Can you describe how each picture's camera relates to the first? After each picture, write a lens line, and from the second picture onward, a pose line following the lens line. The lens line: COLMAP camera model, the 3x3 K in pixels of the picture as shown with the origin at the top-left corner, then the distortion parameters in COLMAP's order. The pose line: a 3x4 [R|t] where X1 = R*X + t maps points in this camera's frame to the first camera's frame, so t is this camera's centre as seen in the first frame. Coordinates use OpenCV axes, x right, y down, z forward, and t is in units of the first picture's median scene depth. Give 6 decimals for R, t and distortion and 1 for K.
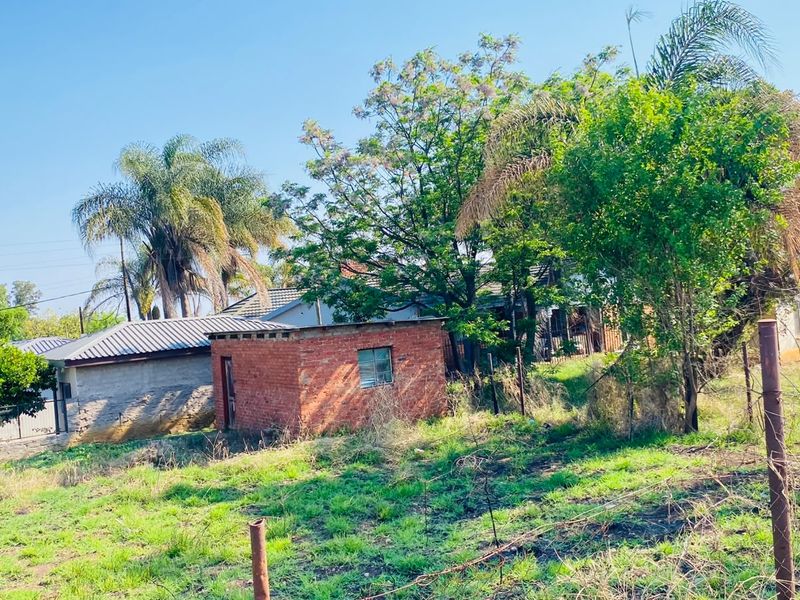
lens RADIAL K [[801.5, 0, 399.1], [0, 801.5, 286.0], [0, 0, 1]] dist [0.135262, -0.343957]
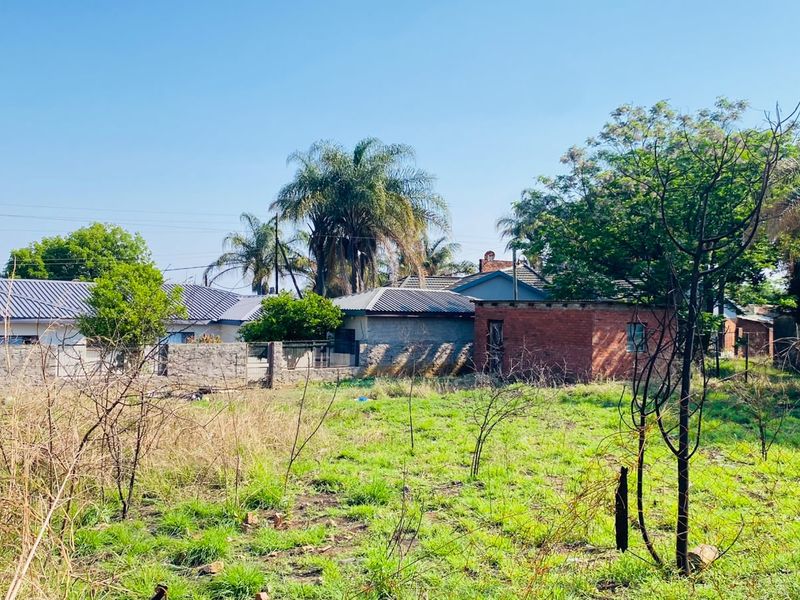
lens RADIAL K [[801.5, 0, 399.1], [0, 801.5, 286.0], [0, 0, 1]] dist [0.135262, -0.343957]
pose [[0.993378, 0.104733, 0.047236, -0.408292], [-0.104160, 0.994456, -0.014443, 0.063729], [-0.048487, 0.009427, 0.998779, -0.269709]]
